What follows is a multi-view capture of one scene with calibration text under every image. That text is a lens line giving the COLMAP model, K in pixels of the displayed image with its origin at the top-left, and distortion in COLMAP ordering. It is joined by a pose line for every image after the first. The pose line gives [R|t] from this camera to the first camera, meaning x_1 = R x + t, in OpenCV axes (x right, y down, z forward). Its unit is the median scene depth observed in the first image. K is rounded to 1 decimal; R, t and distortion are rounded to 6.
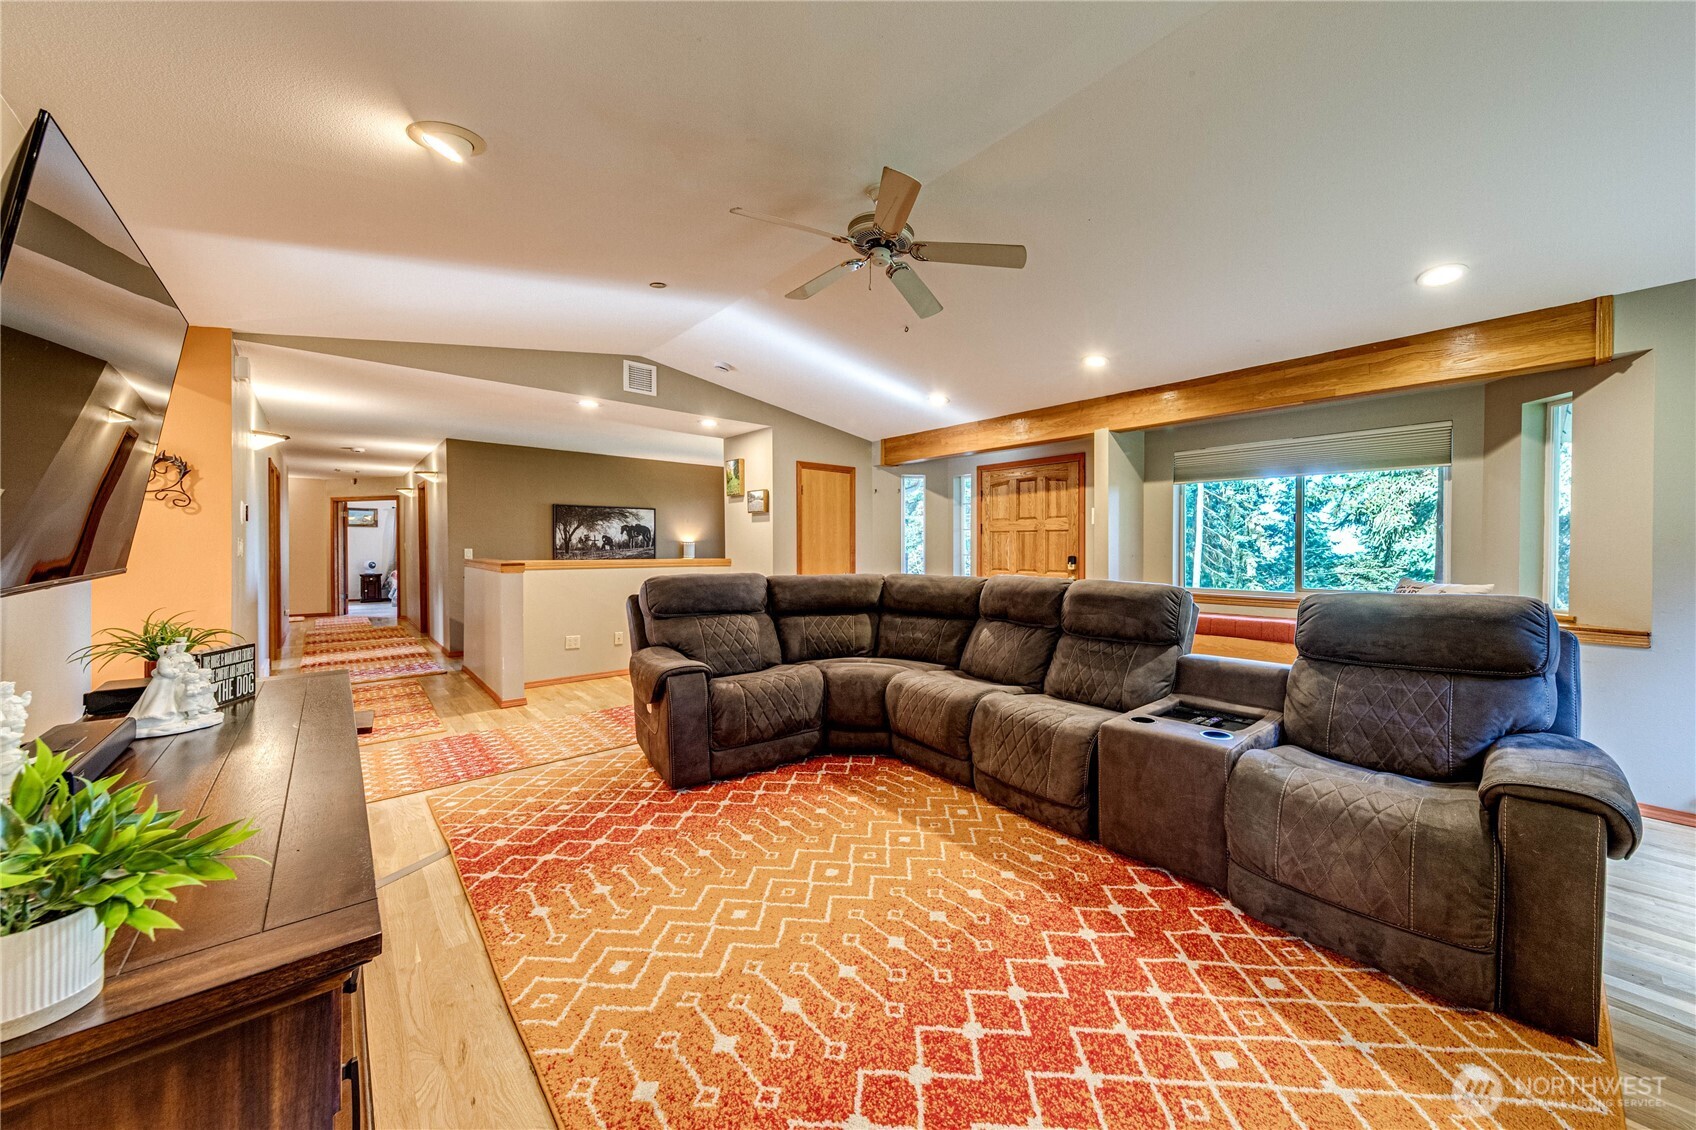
lens RADIAL K [[596.3, 0, 945.9], [0, 596.3, 554.7], [0, 0, 1]] dist [-0.000248, -0.000017]
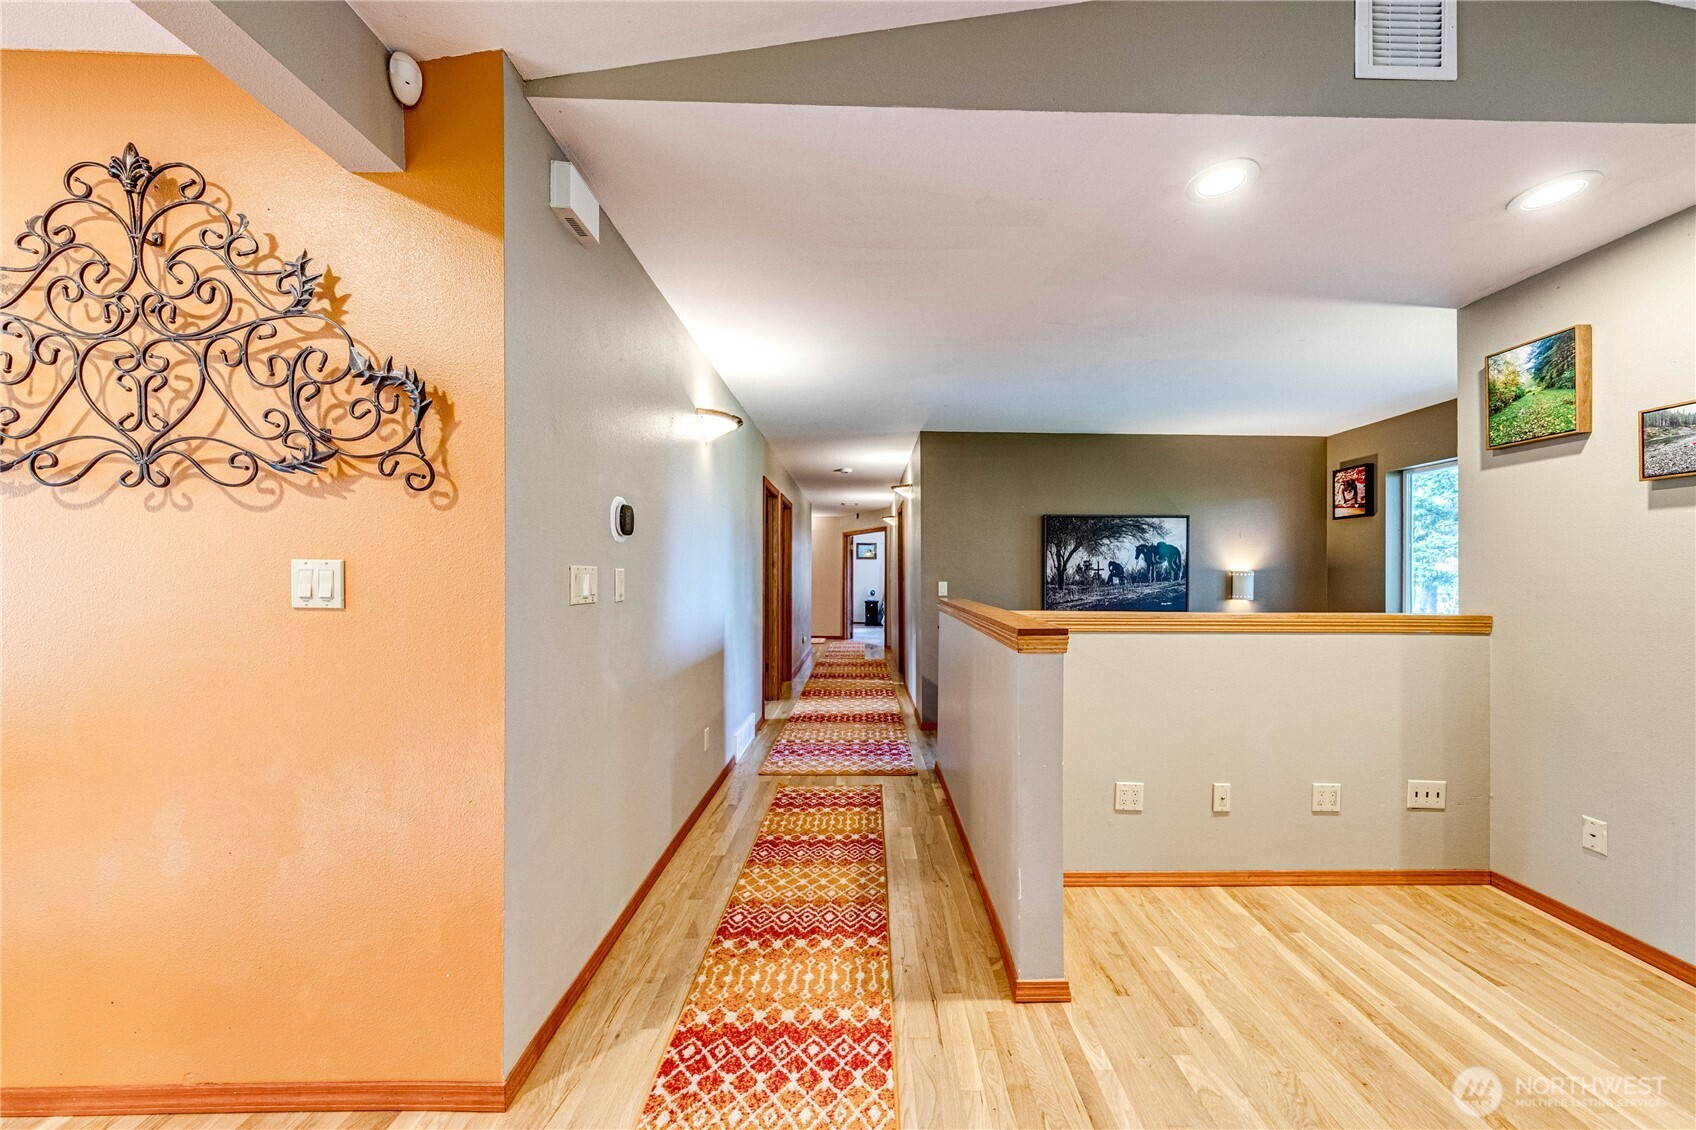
lens RADIAL K [[651.9, 0, 867.5], [0, 651.9, 540.0], [0, 0, 1]] dist [-0.000090, -0.000035]
pose [[0.708472, -0.037185, -0.704758, -0.282276], [-0.011958, 0.997835, -0.064669, -0.007725], [0.705637, 0.054244, 0.706494, 0.345007]]
